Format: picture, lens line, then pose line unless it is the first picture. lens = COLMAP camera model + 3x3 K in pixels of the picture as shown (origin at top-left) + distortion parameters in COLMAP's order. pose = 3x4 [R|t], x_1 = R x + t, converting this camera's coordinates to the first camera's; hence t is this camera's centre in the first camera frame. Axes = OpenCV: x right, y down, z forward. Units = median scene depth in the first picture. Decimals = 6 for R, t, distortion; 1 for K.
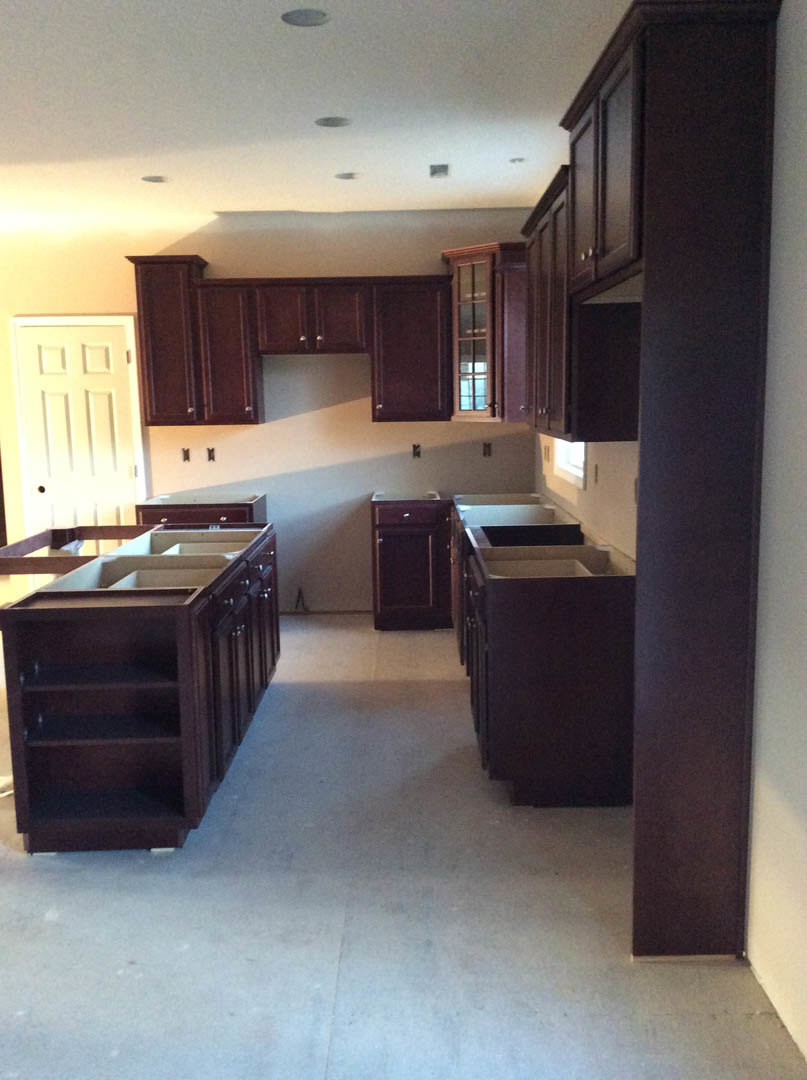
lens RADIAL K [[915.6, 0, 403.5], [0, 915.6, 540.0], [0, 0, 1]] dist [0.003051, 0.001215]
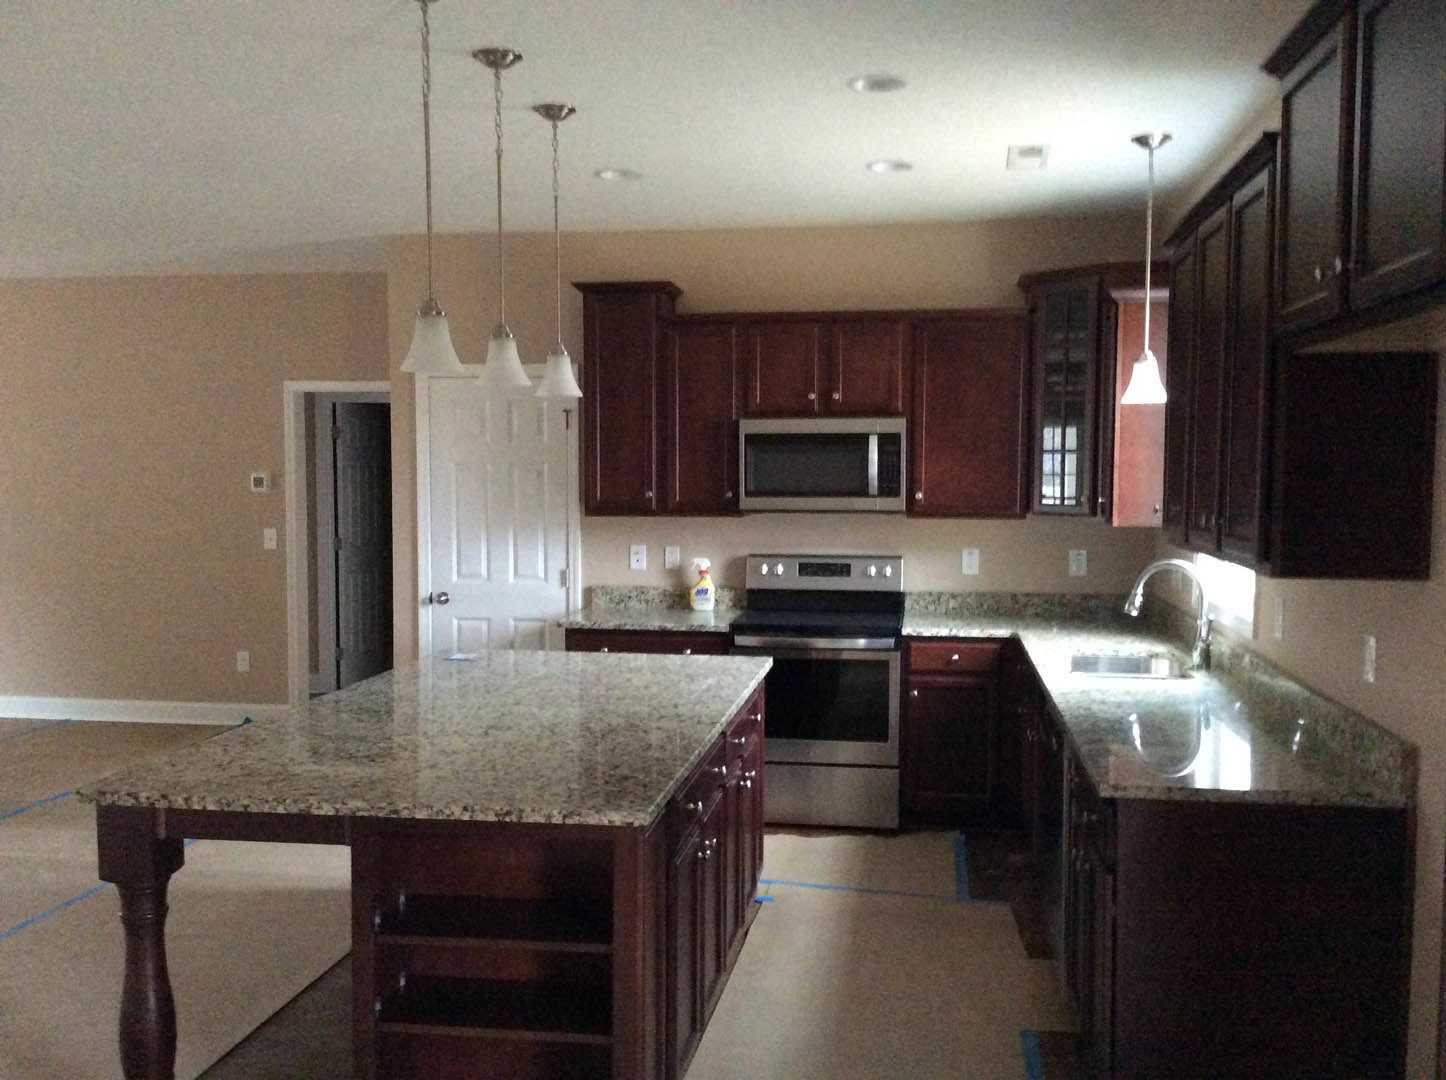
lens RADIAL K [[1225.9, 0, 723.0], [0, 1225.9, 540.0], [0, 0, 1]] dist [0.003051, 0.001215]
pose [[0.986581, 0.027122, -0.161006, -0.037379], [-0.042138, 0.994996, -0.090595, -0.039242], [0.157744, 0.096164, 0.982787, 0.137123]]
